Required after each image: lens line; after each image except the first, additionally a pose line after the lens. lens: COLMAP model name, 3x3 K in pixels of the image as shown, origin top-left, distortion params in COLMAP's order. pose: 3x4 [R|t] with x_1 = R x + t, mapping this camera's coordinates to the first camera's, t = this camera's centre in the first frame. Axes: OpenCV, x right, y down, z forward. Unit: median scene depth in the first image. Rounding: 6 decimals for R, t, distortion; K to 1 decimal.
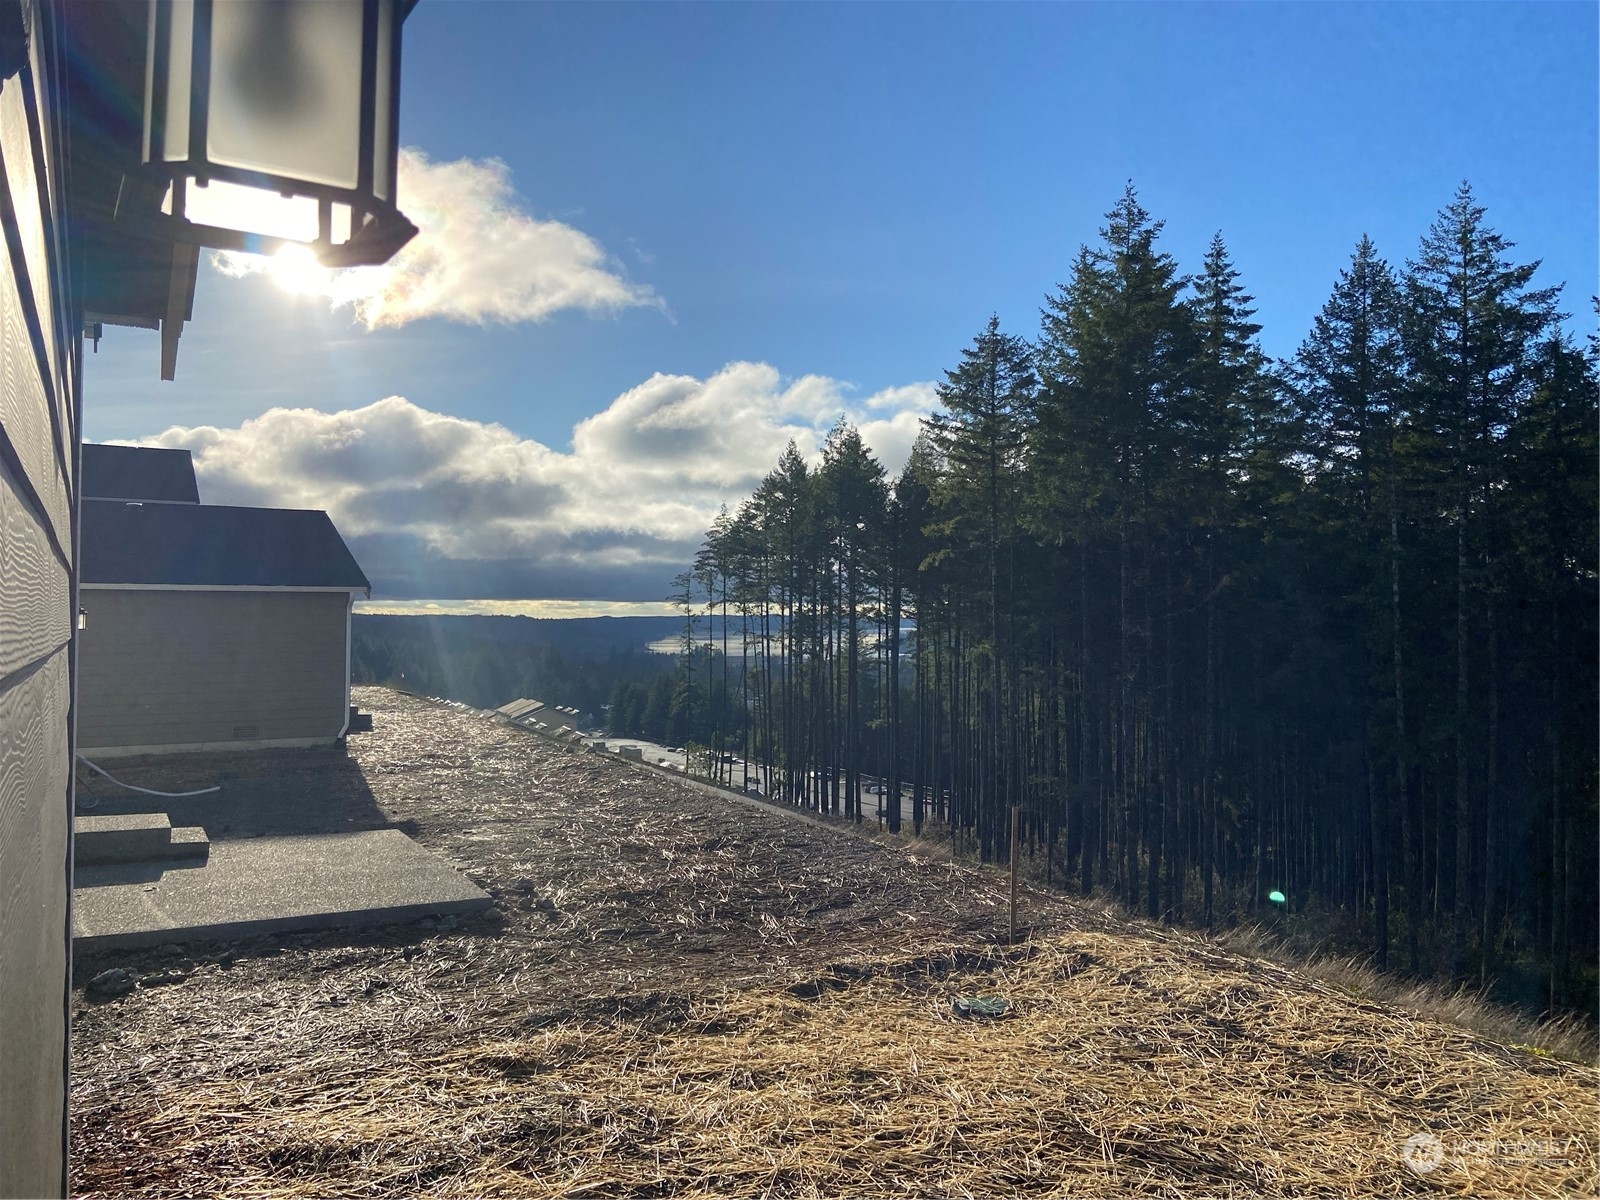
lens RADIAL K [[1202.6, 0, 808.5], [0, 1202.6, 599.9], [0, 0, 1]] dist [0.082233, -0.016134]
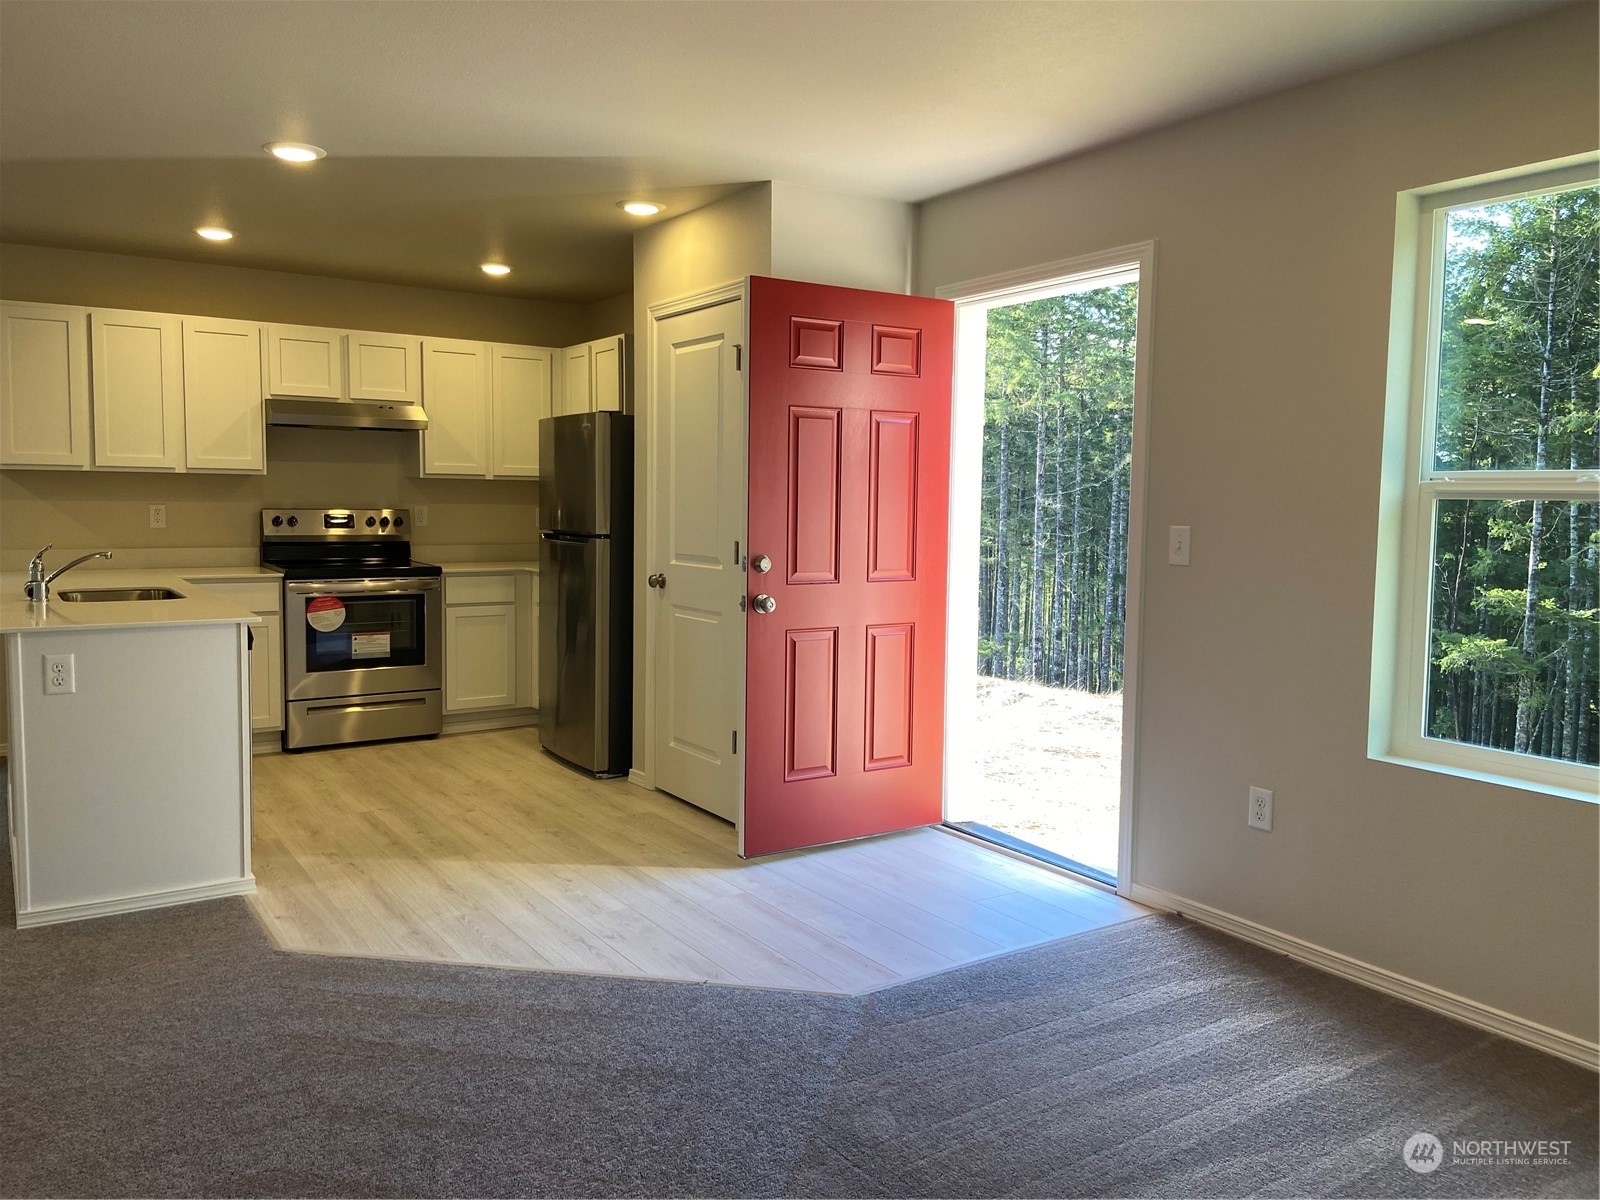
lens RADIAL K [[1202.6, 0, 788.2], [0, 1202.6, 595.8], [0, 0, 1]] dist [0.082233, -0.016134]
pose [[0.998485, 0.005260, 0.054771, -0.028338], [-0.011002, 0.994404, 0.105074, -0.004030], [-0.053912, -0.105518, 0.992955, -0.099222]]
